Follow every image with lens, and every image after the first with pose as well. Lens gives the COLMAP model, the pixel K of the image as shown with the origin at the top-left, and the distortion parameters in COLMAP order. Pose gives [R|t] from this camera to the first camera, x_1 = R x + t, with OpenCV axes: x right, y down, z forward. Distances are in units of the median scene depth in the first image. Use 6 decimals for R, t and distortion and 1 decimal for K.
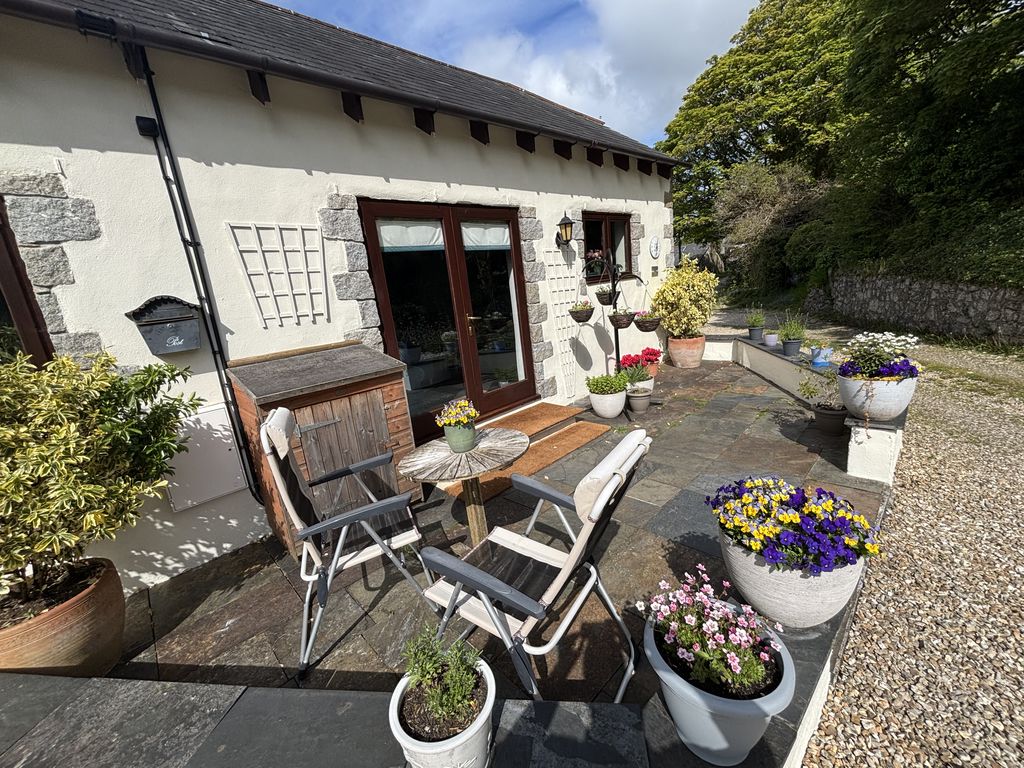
lens RADIAL K [[413.4, 0, 511.0], [0, 413.4, 382.9], [0, 0, 1]] dist [-0.001889, -0.000181]
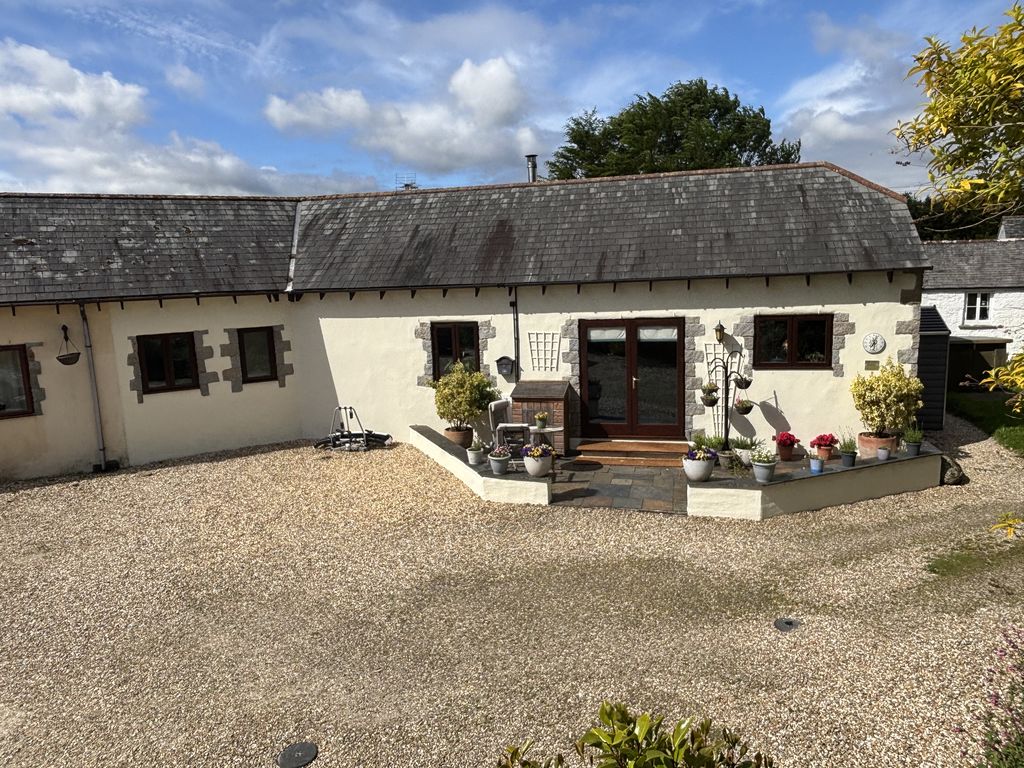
lens RADIAL K [[710.3, 0, 508.2], [0, 710.3, 387.5], [0, 0, 1]] dist [0.005394, -0.016103]
pose [[0.524508, 0.224241, -0.821345, 2.671758], [-0.215870, 0.968196, 0.126481, -0.491607], [0.823585, 0.110963, 0.556233, -1.424576]]
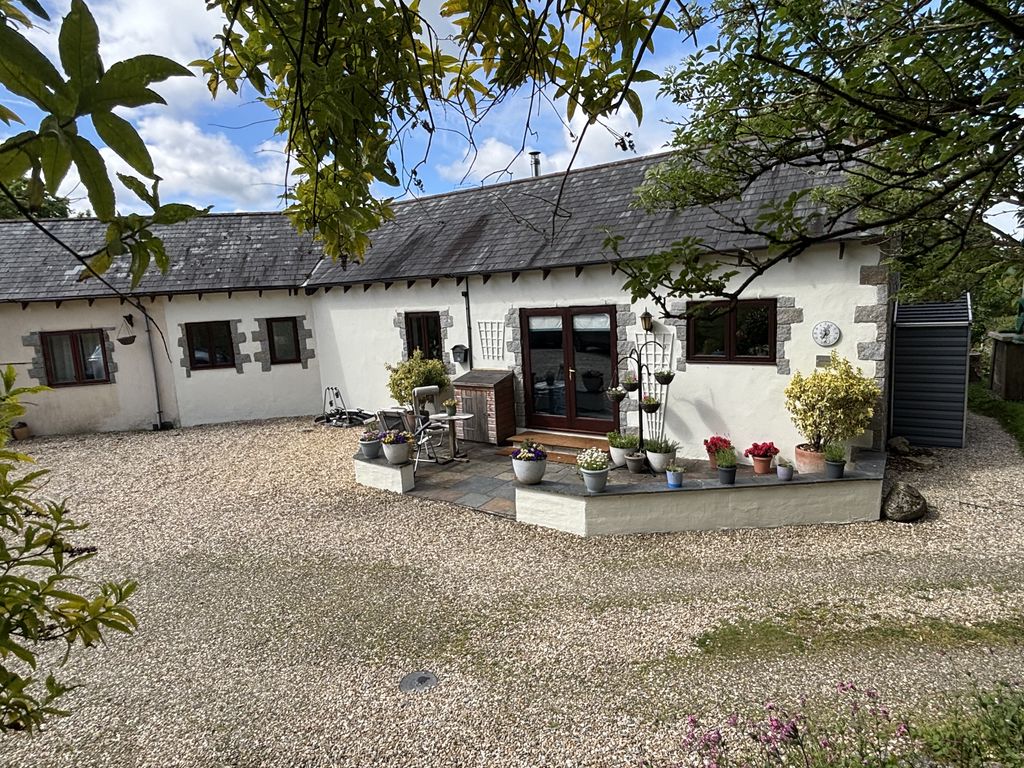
lens RADIAL K [[585.8, 0, 514.7], [0, 585.8, 379.2], [0, 0, 1]] dist [0.004566, -0.000620]
pose [[0.205052, 0.236989, -0.949626, 2.693734], [-0.195100, 0.960668, 0.197617, -0.694683], [0.959109, 0.144750, 0.243223, 0.255263]]
